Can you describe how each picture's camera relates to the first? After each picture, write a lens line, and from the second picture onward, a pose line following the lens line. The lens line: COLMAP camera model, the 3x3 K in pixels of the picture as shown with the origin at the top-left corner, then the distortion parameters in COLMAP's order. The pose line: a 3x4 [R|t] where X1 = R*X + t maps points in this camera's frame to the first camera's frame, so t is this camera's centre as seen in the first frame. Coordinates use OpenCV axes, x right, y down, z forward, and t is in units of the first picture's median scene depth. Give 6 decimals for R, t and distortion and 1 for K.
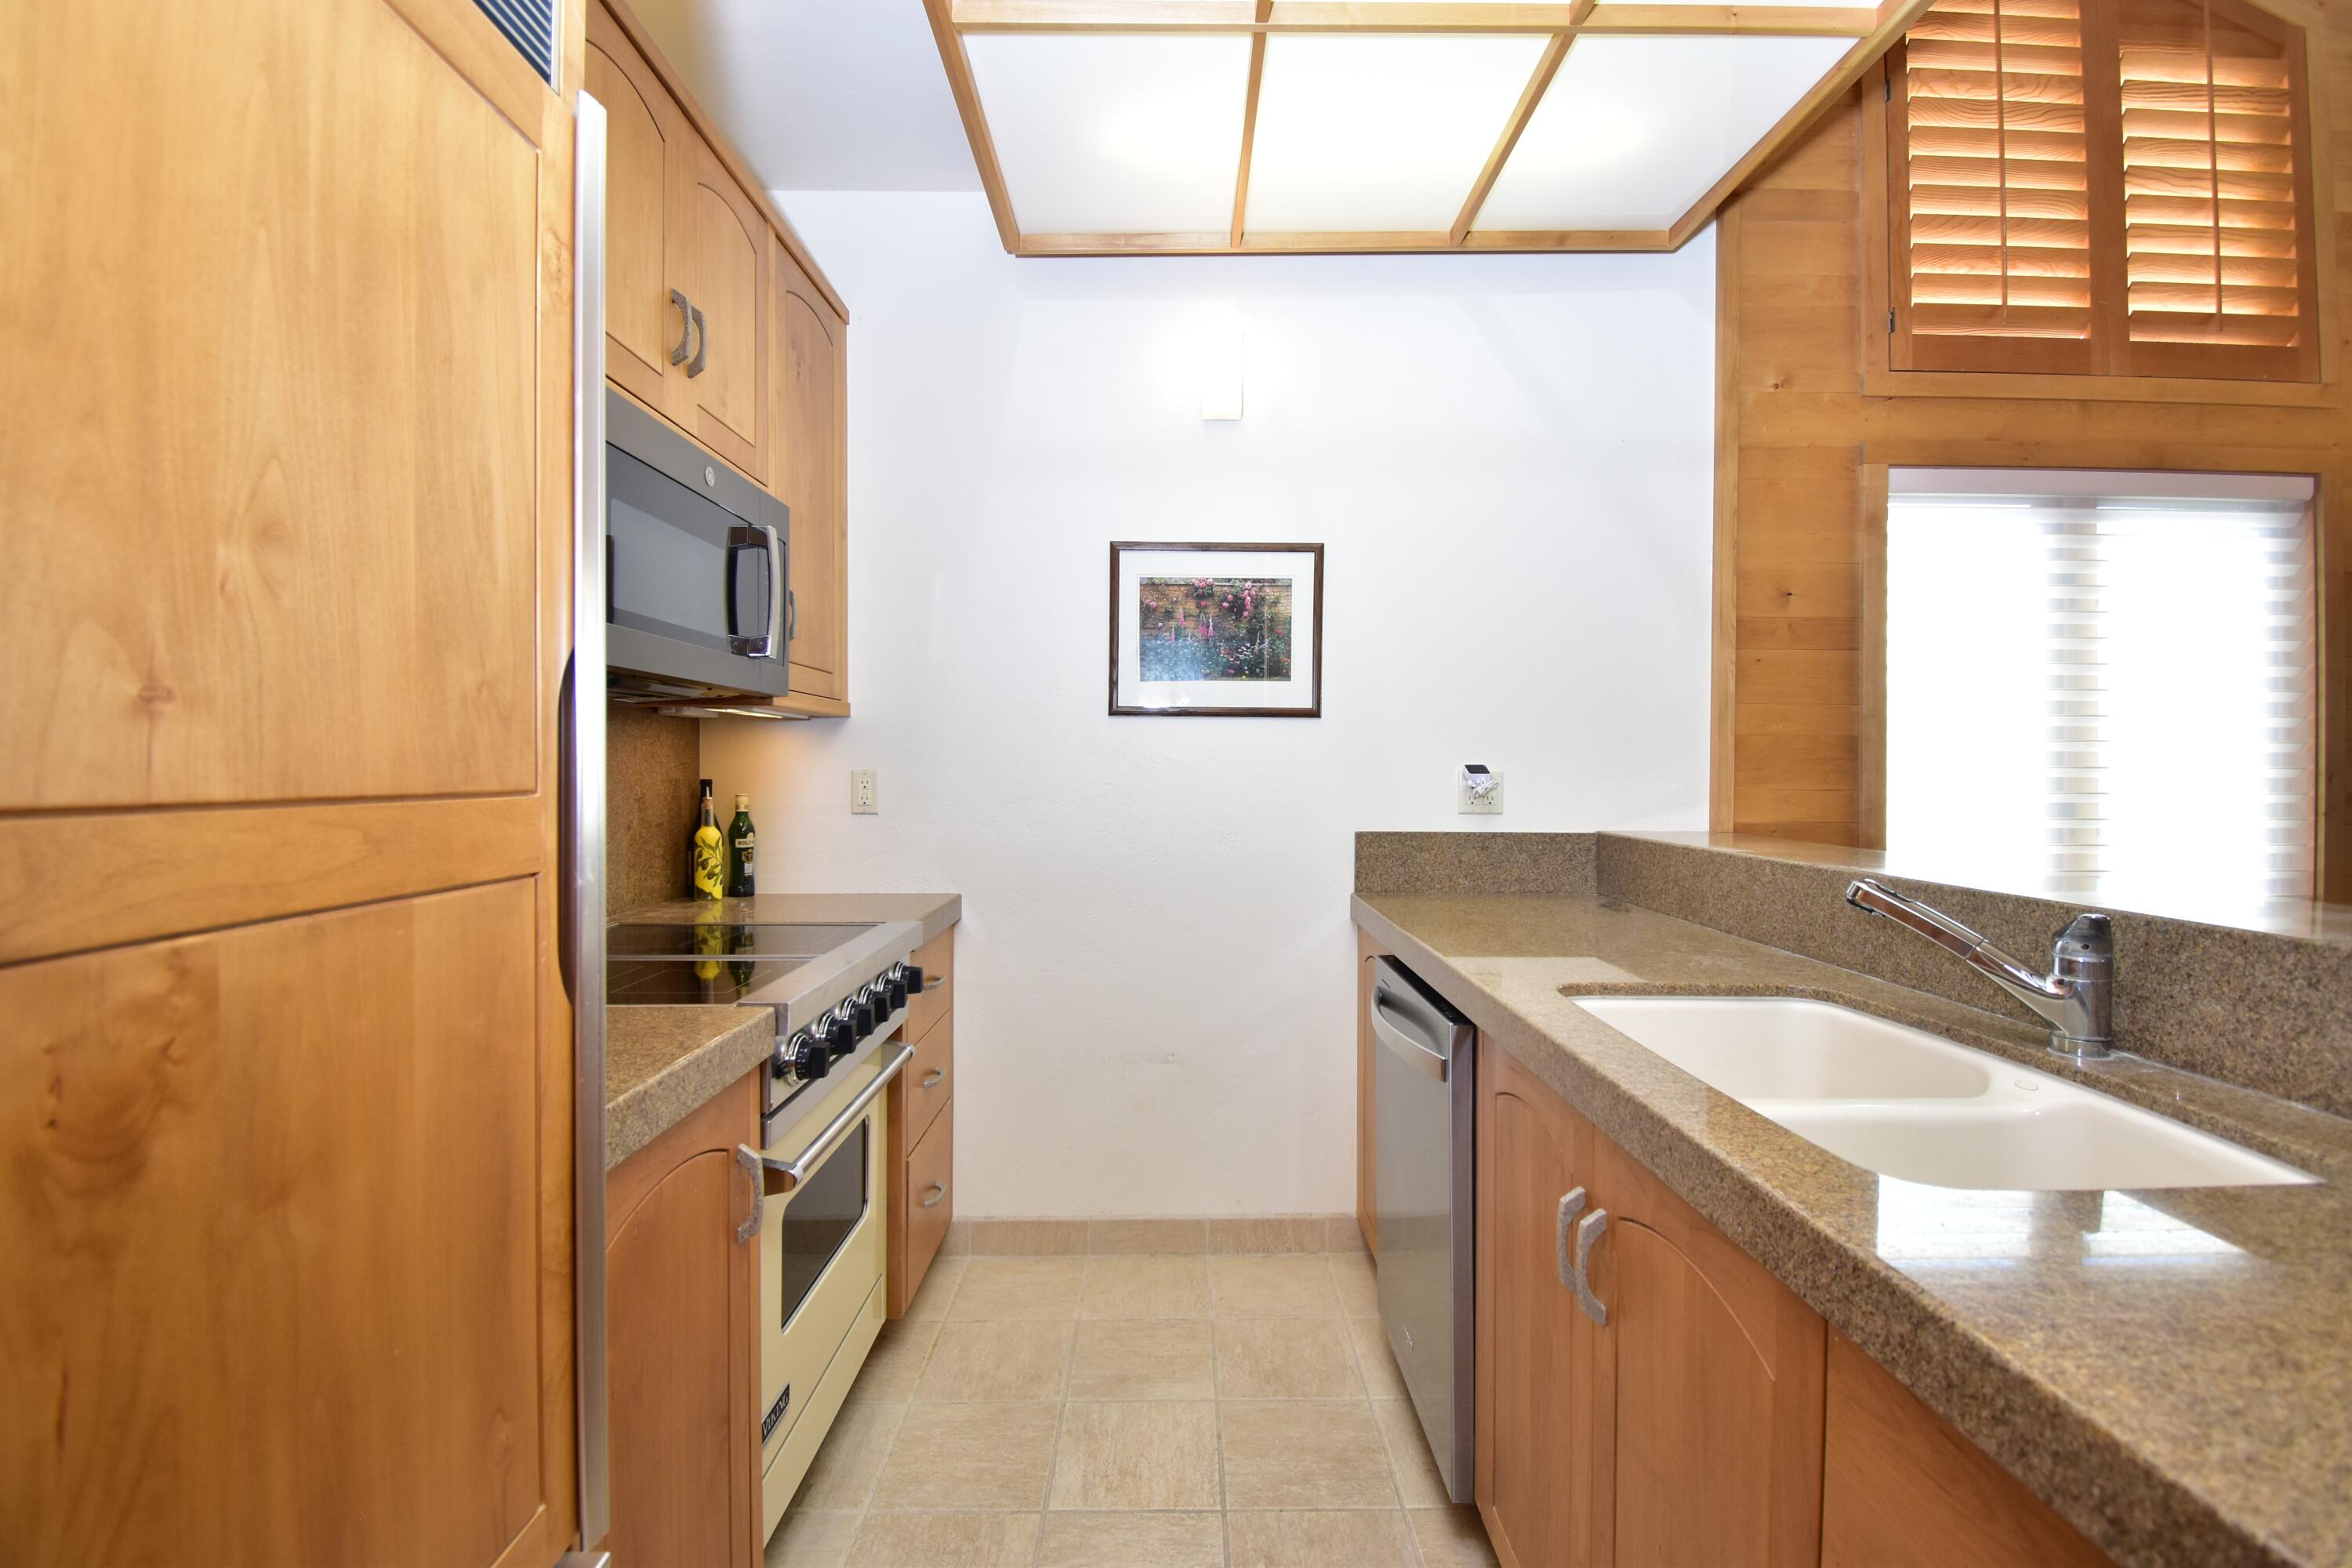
lens RADIAL K [[1025.9, 0, 1177.0], [0, 1025.9, 771.5], [0, 0, 1]] dist [-0.025625, -0.003181]
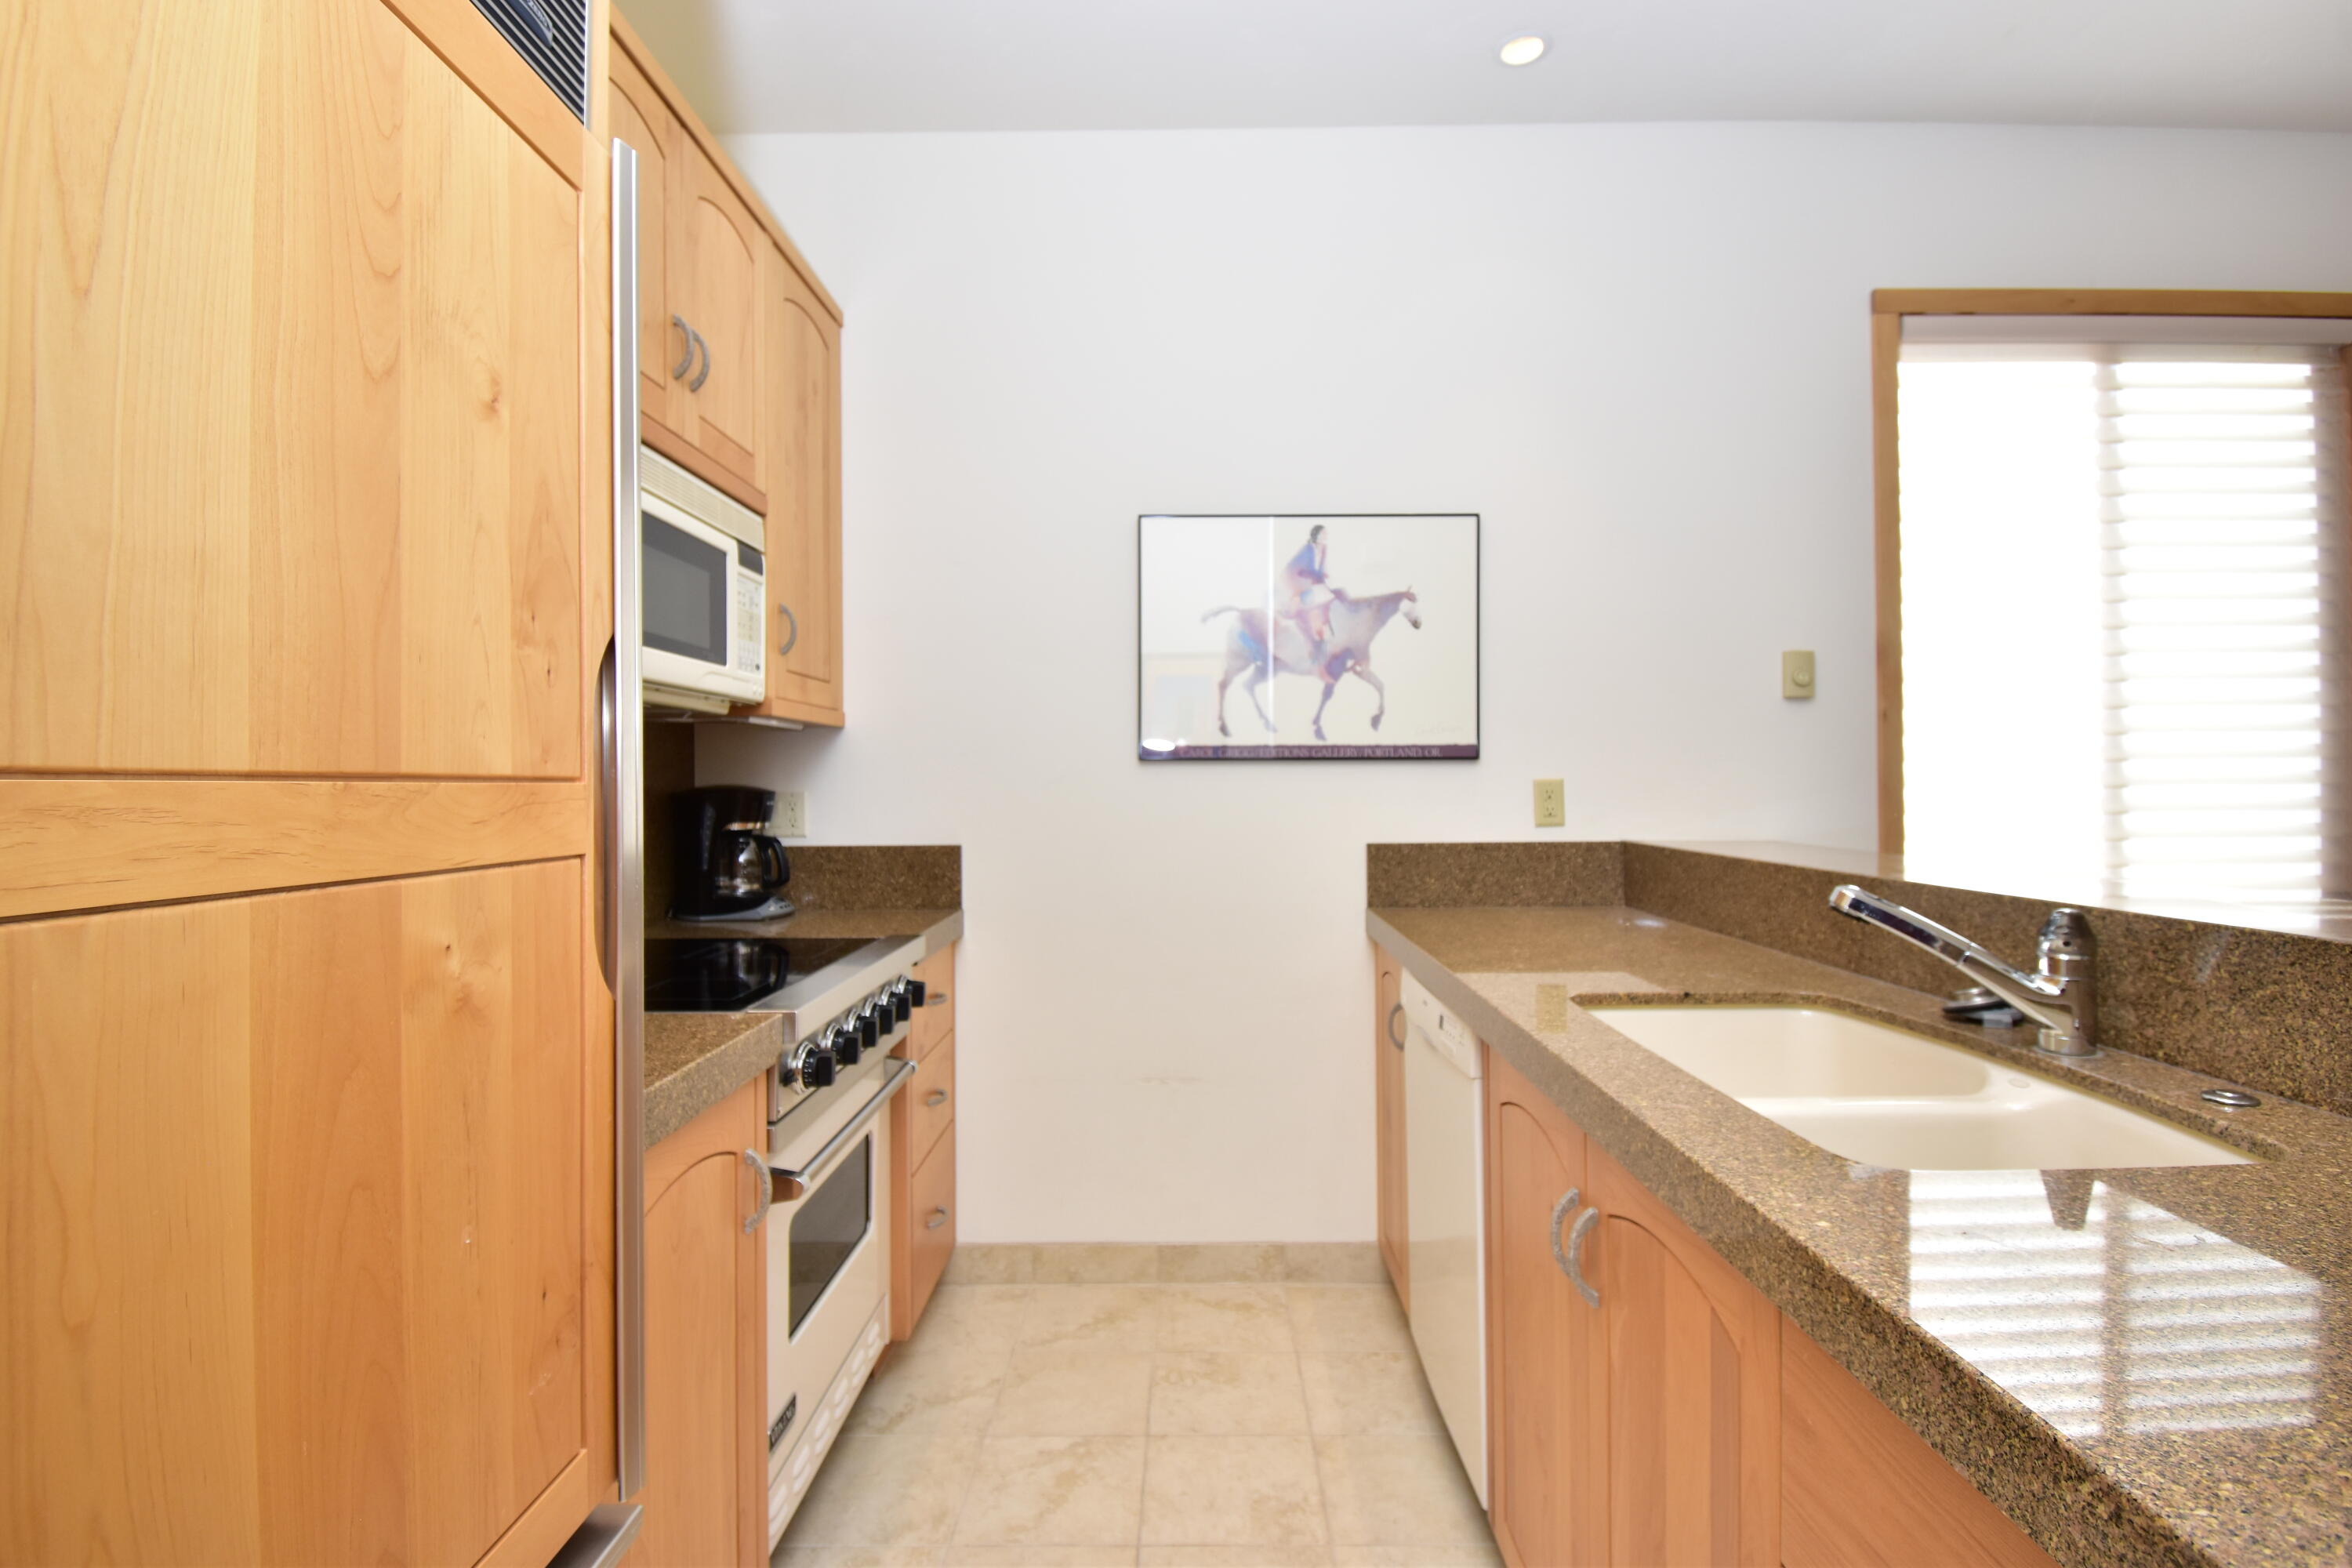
lens RADIAL K [[1114.0, 0, 1167.0], [0, 1114.0, 781.5], [0, 0, 1]] dist [-0.003561, -0.001275]
pose [[0.999650, -0.007373, -0.025419, 0.014805], [0.007380, 0.999973, 0.000154, 0.001177], [0.025417, -0.000342, 0.999677, -0.080645]]
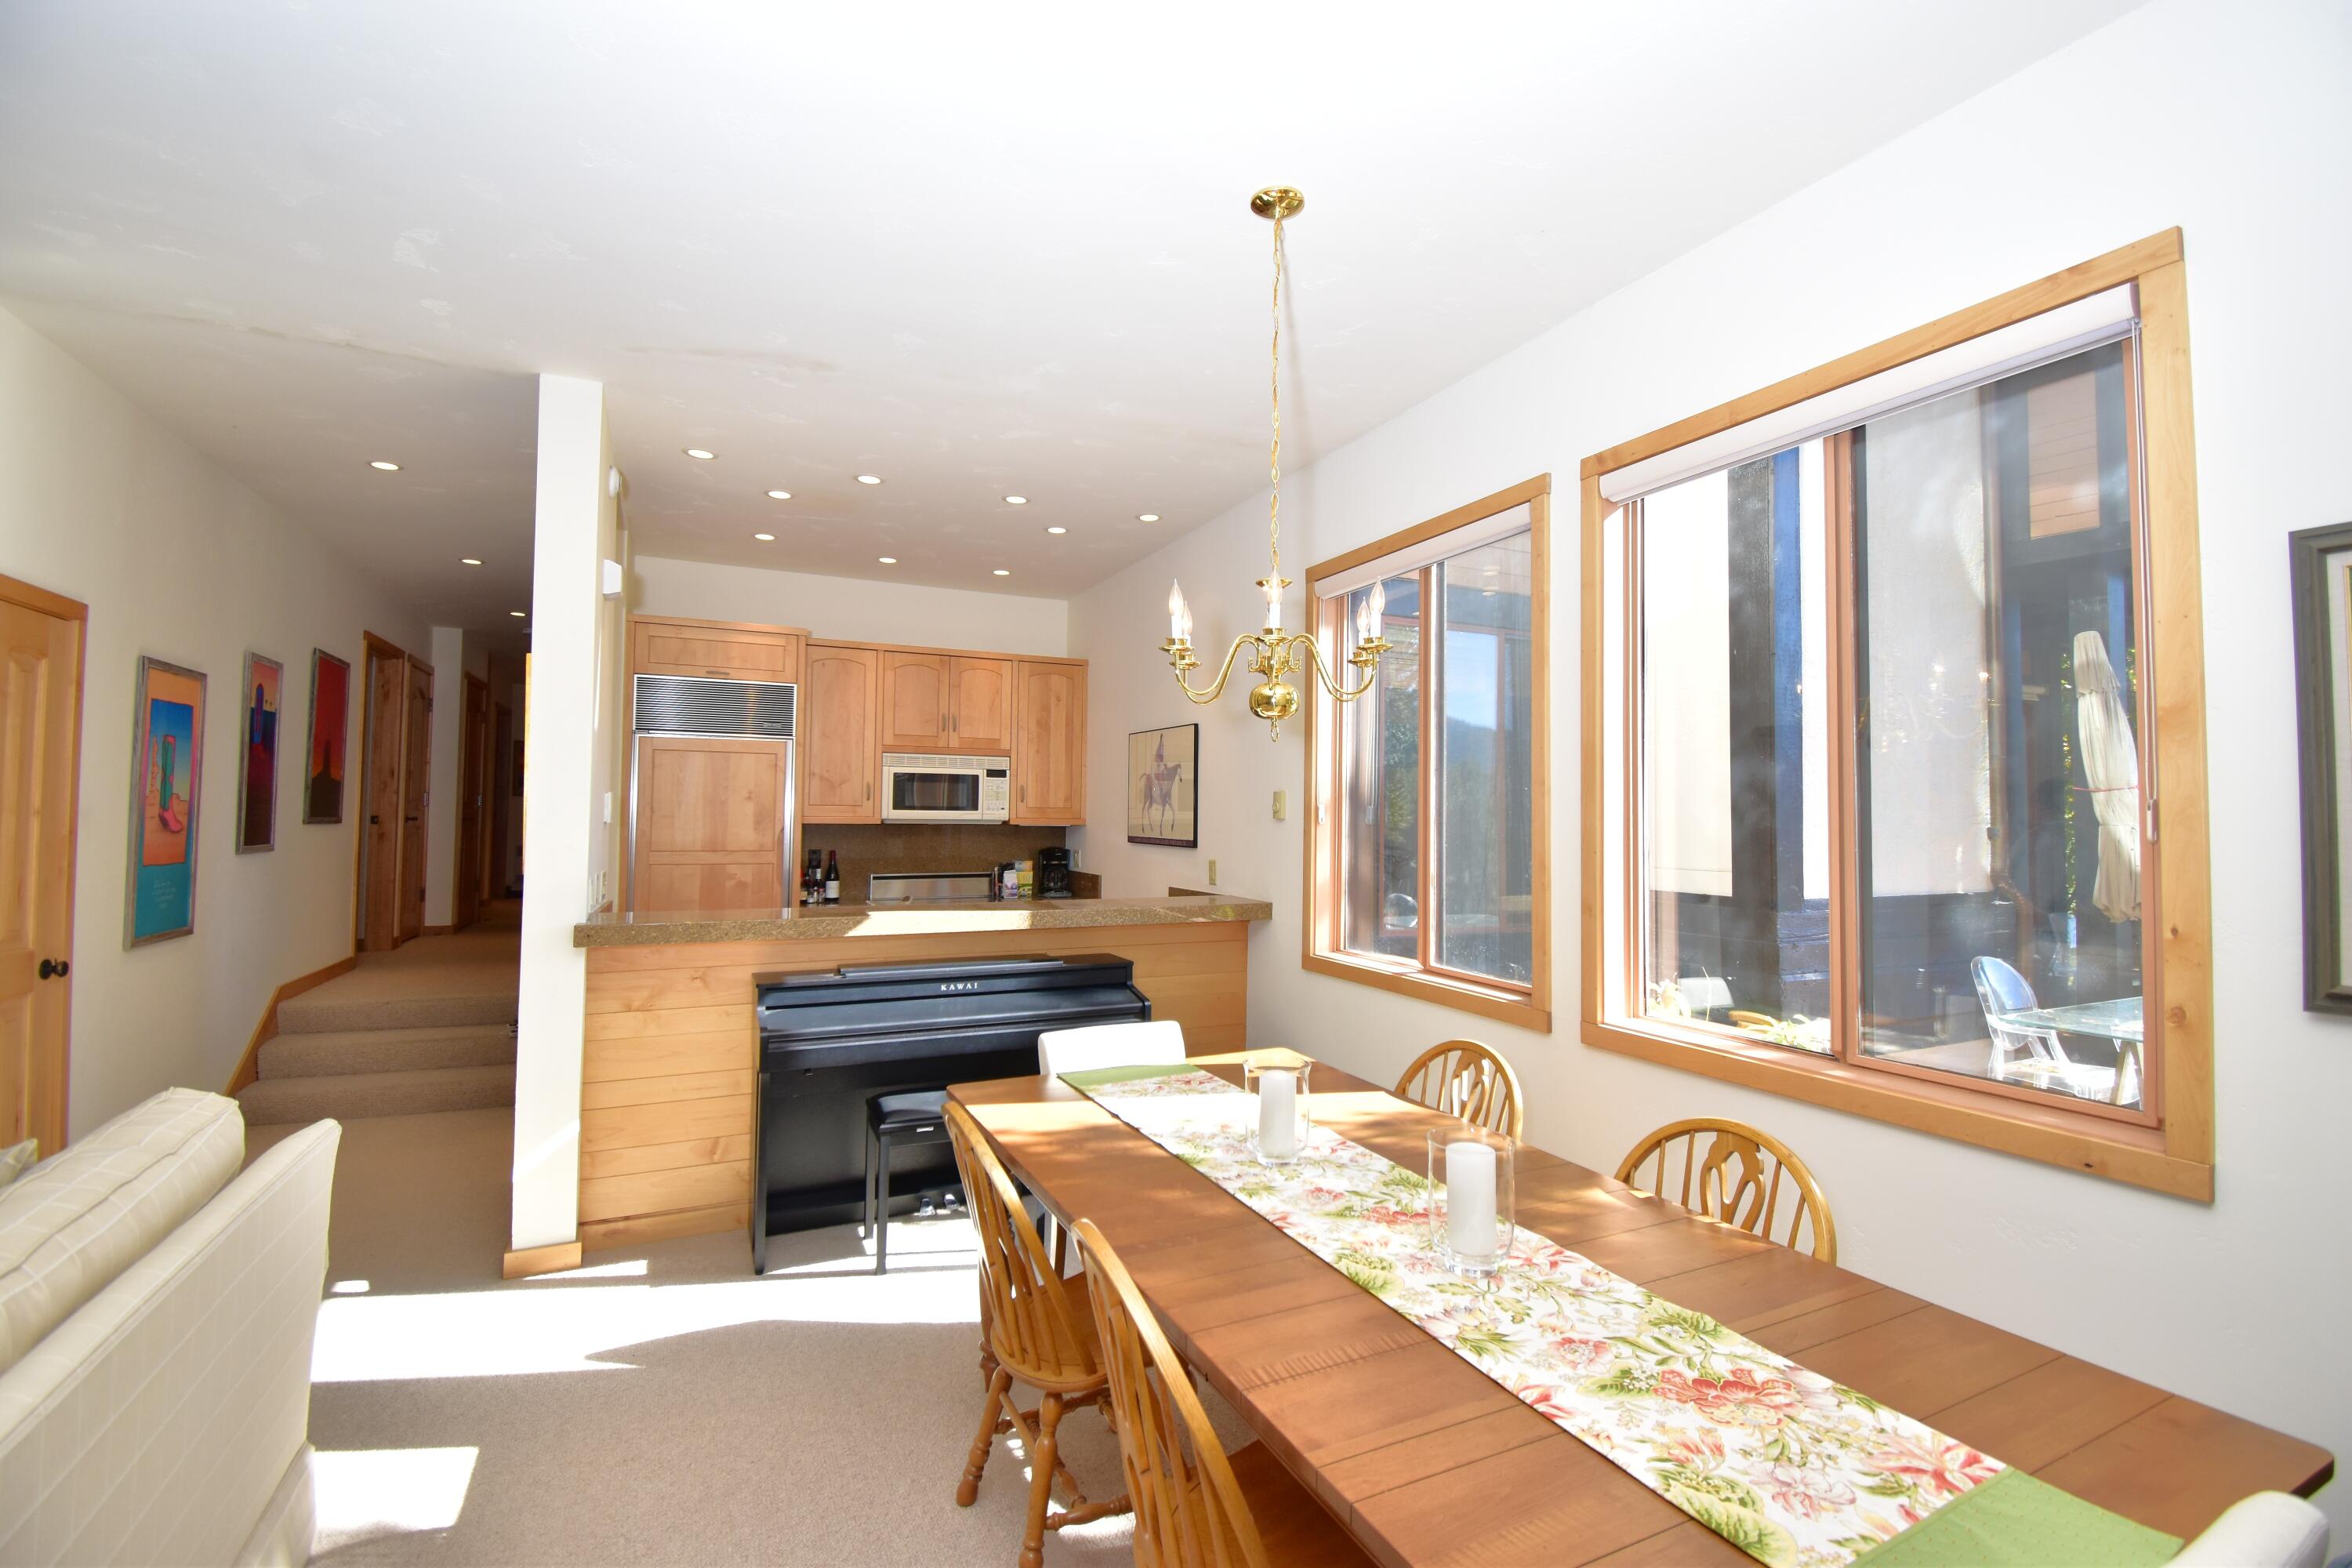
lens RADIAL K [[972.5, 0, 1168.1], [0, 972.5, 791.2], [0, 0, 1]] dist [0.003485, 0.000182]
pose [[0.441388, -0.022585, -0.897032, 5.971901], [-0.006306, 0.999580, -0.028270, -0.224667], [0.897294, 0.018135, 0.441061, 0.576635]]
